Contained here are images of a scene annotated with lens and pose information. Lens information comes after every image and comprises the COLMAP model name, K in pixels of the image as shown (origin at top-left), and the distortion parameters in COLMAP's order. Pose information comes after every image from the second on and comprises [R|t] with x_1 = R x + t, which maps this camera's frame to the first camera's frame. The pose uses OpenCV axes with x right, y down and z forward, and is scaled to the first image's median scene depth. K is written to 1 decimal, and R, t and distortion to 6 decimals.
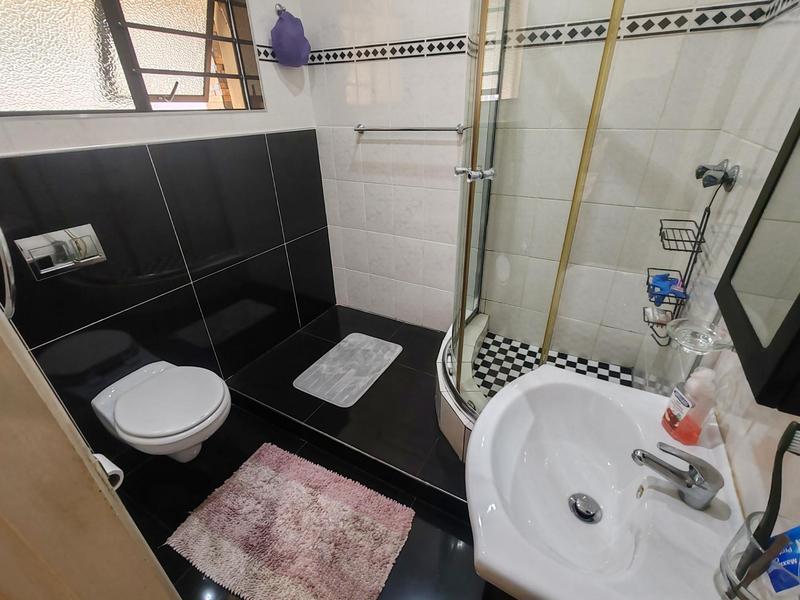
lens RADIAL K [[361.2, 0, 399.3], [0, 361.2, 299.8], [0, 0, 1]] dist [0.000883, 0.001324]
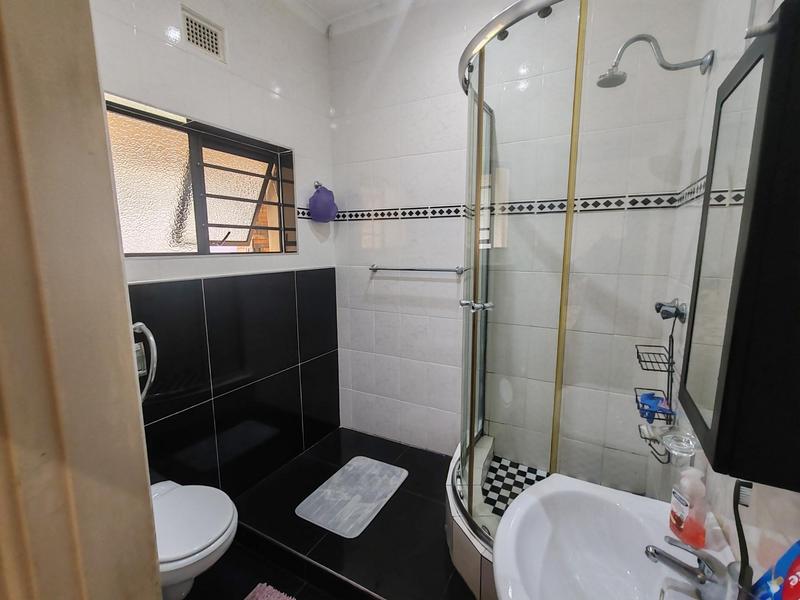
lens RADIAL K [[361.2, 0, 399.3], [0, 361.2, 299.8], [0, 0, 1]] dist [0.000883, 0.001324]
pose [[0.999772, 0.015268, 0.014955, -0.047789], [-0.009300, 0.940825, -0.338764, 0.032353], [-0.019242, 0.338548, 0.940752, -0.101342]]
